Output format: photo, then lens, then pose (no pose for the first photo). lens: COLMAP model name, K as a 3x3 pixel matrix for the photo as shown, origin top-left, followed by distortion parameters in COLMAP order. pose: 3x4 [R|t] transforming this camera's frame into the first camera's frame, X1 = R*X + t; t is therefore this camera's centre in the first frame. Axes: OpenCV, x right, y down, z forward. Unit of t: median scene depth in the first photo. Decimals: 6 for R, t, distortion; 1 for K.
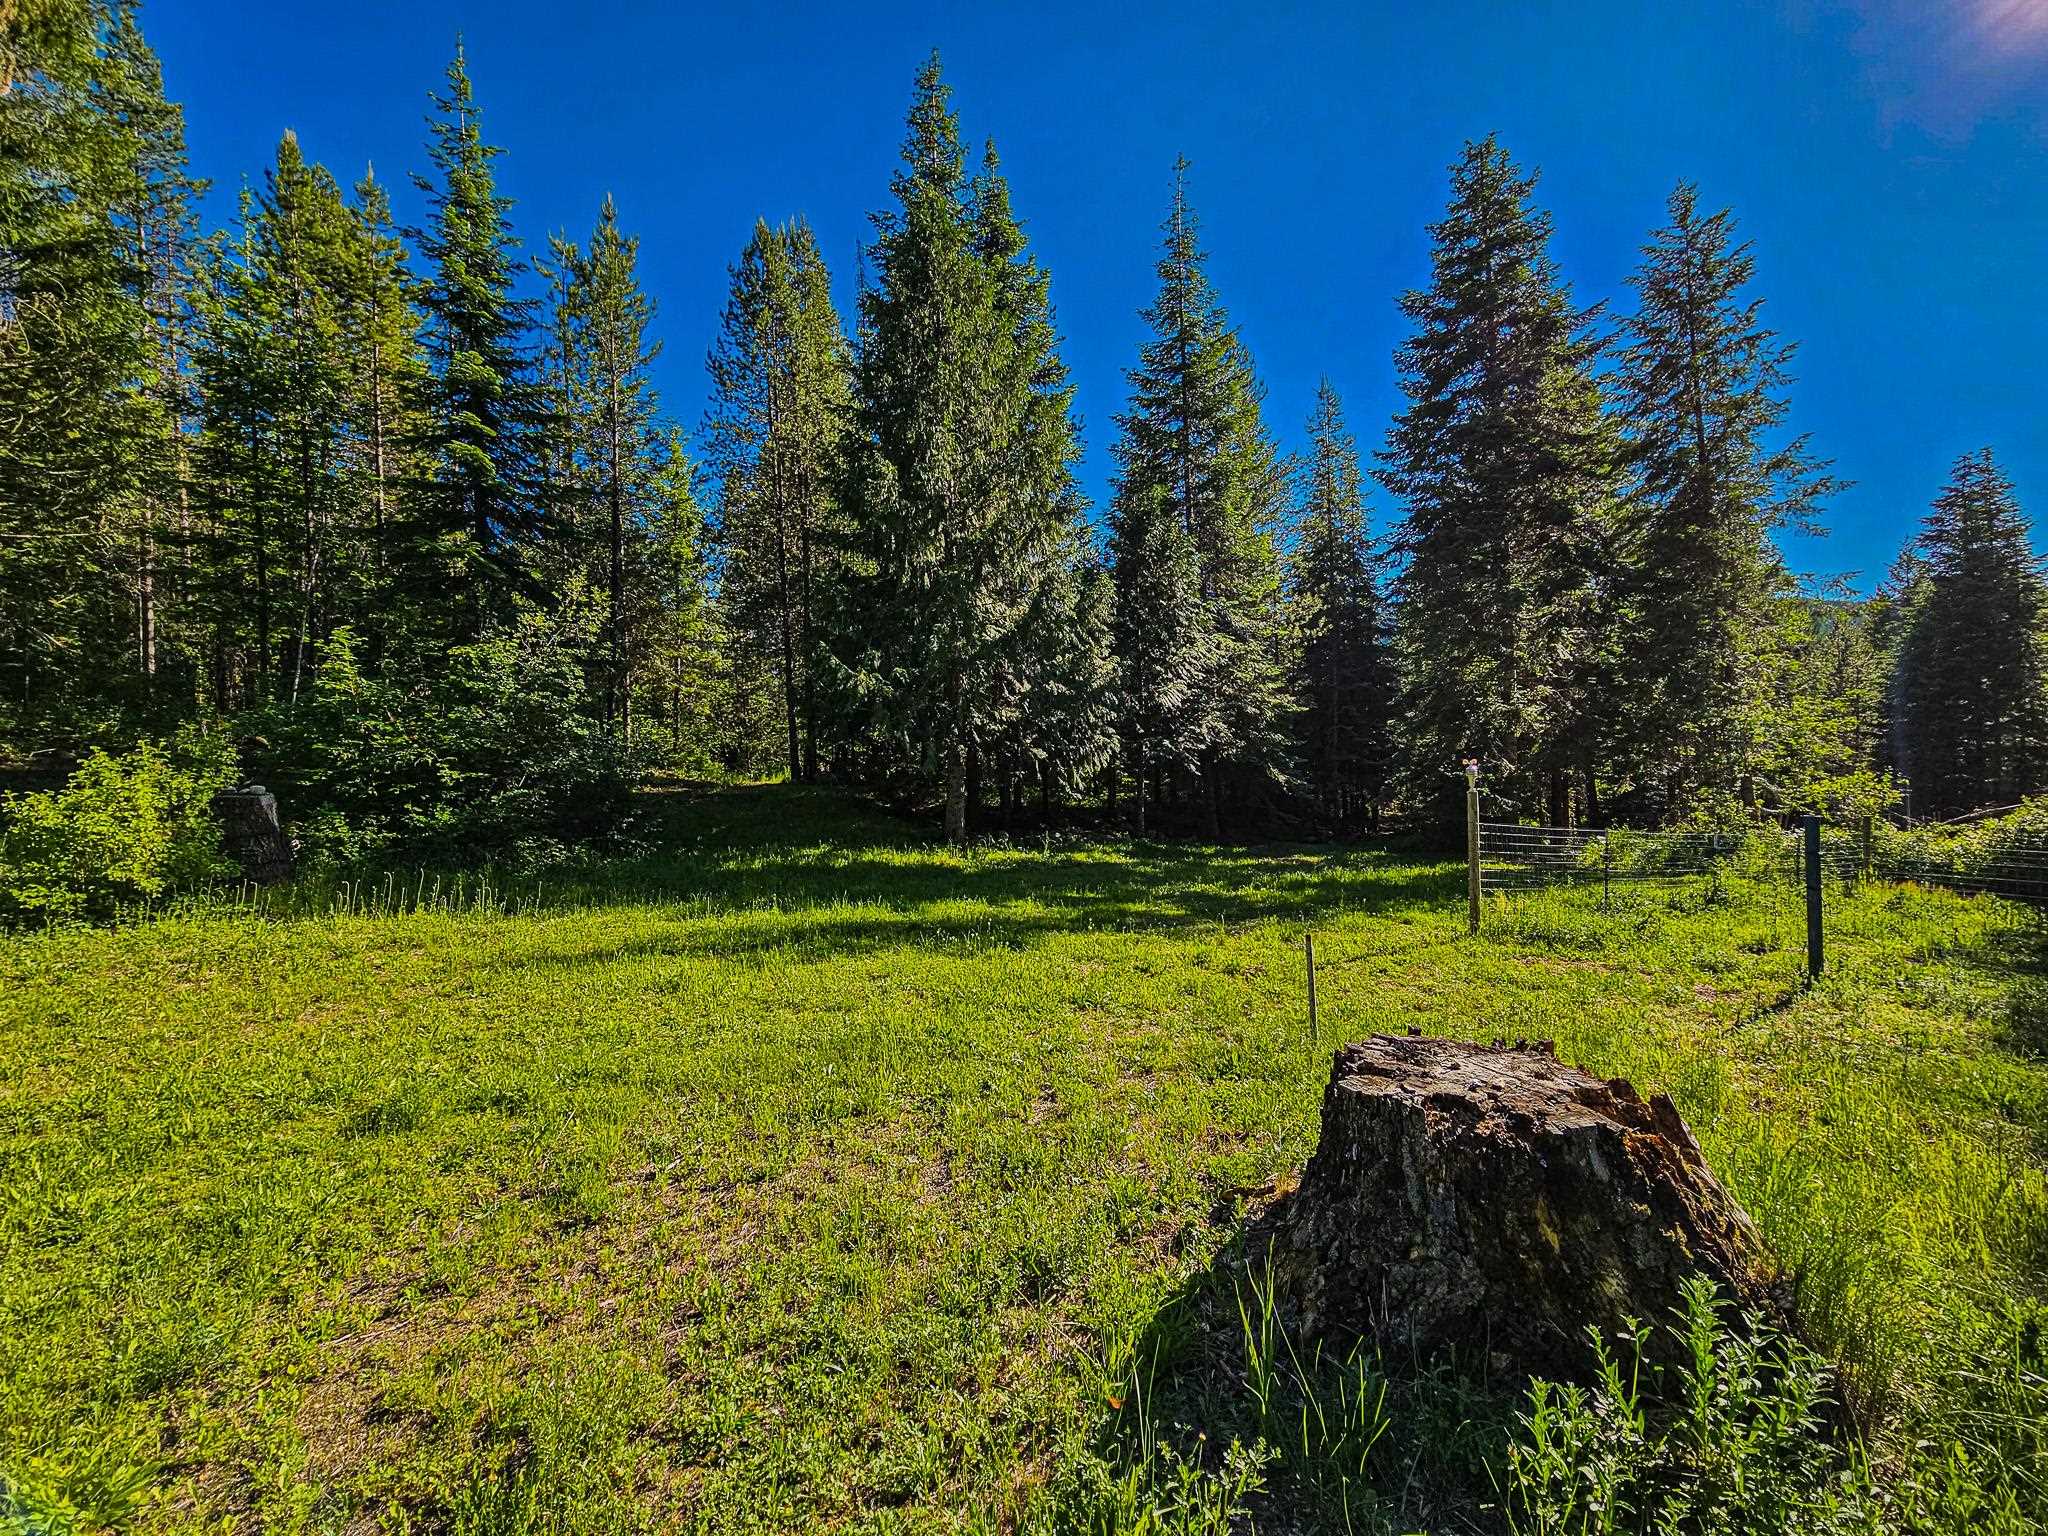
lens RADIAL K [[819.9, 0, 1024.0], [0, 819.9, 768.0], [0, 0, 1]] dist [-0.000393, -0.000007]
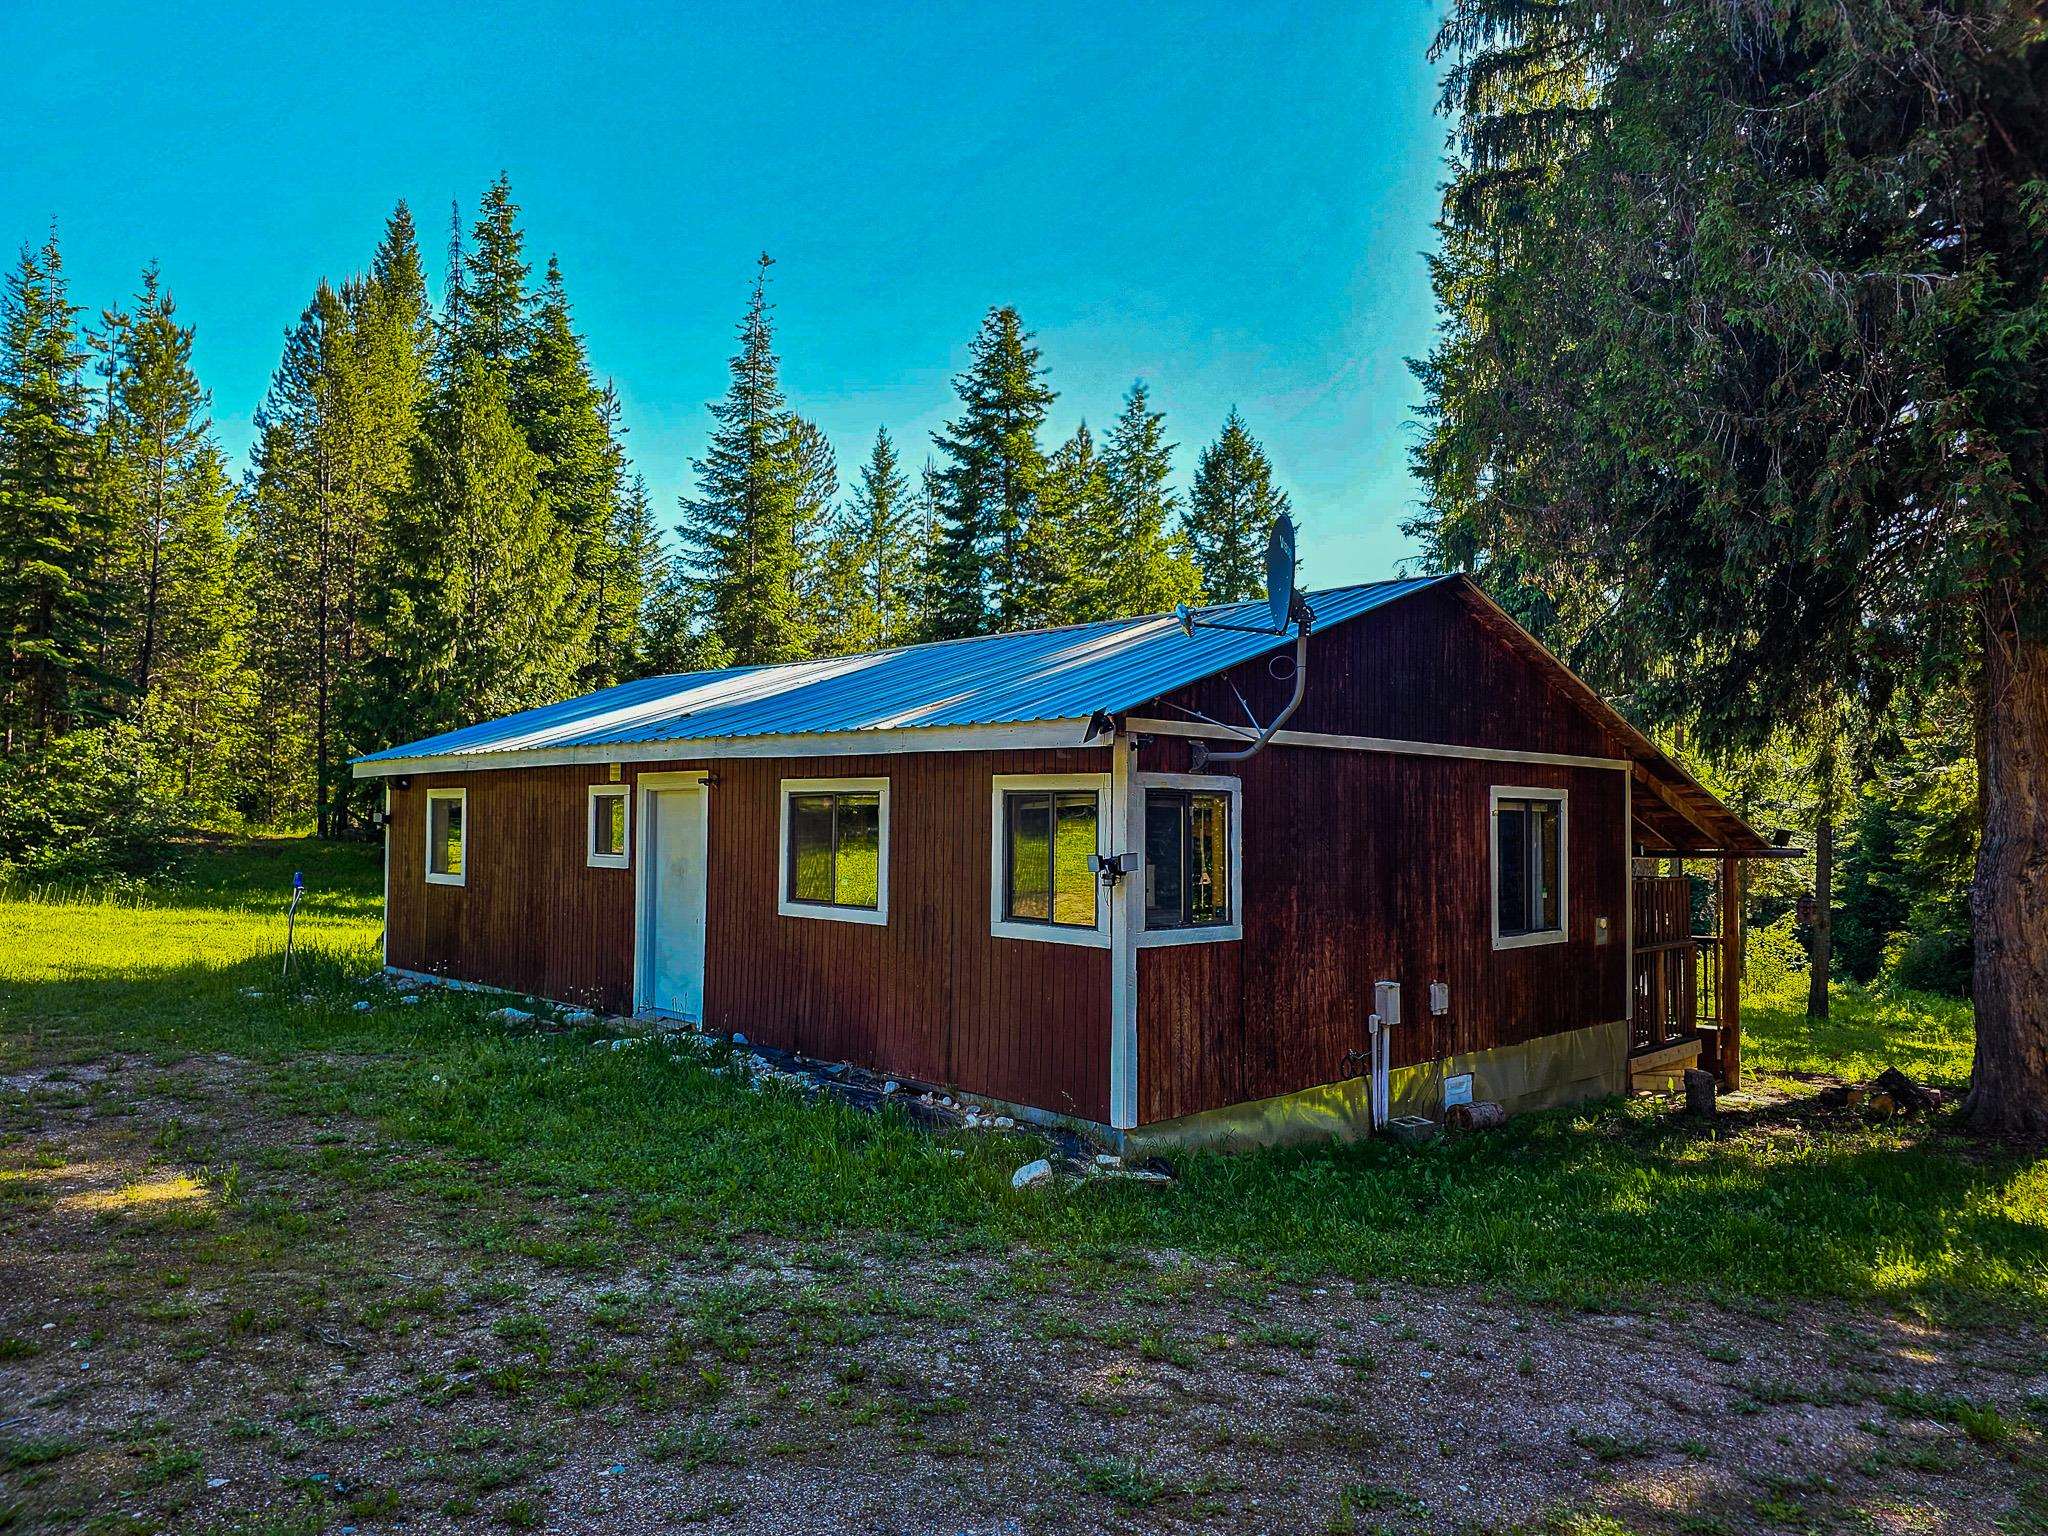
lens RADIAL K [[1406.7, 0, 1024.0], [0, 1406.7, 768.0], [0, 0, 1]] dist [0.030756, -0.000613]
pose [[0.984977, 0.058534, 0.162465, 0.396210], [-0.051794, 0.997624, -0.045420, -0.046535], [-0.164738, 0.036323, 0.985668, -1.200535]]
